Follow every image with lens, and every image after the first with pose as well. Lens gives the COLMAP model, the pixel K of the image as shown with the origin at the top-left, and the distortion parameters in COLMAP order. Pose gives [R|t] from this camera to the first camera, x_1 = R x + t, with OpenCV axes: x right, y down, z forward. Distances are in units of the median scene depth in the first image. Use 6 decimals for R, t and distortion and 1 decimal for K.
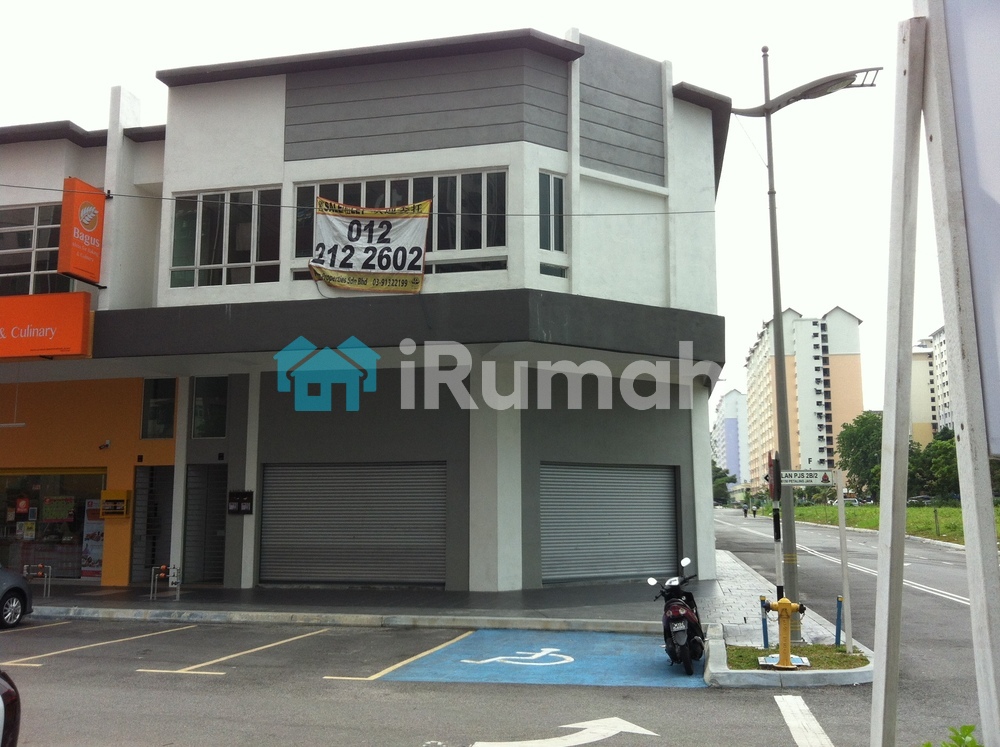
lens RADIAL K [[994.3, 0, 502.3], [0, 994.3, 367.1], [0, 0, 1]] dist [-0.023661, 0.000000]
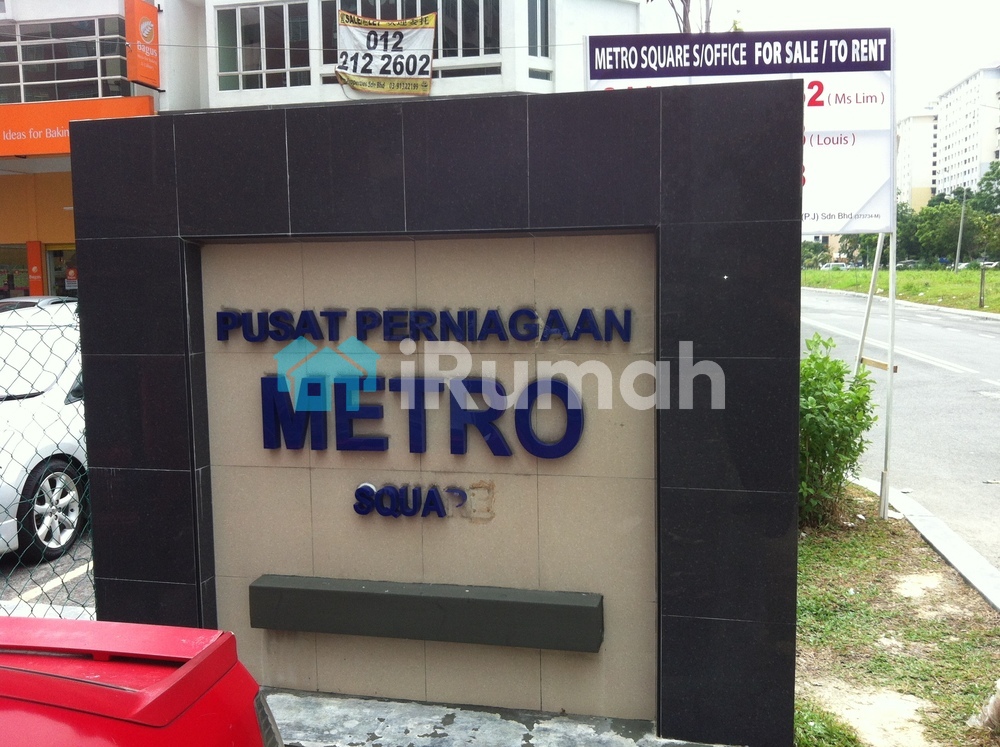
lens RADIAL K [[994.3, 0, 508.7], [0, 994.3, 367.4], [0, 0, 1]] dist [-0.023661, 0.000000]
pose [[0.999949, -0.008496, 0.005488, 0.004430], [0.006993, 0.972732, 0.231827, -0.030983], [-0.007308, -0.231777, 0.972741, -0.243503]]
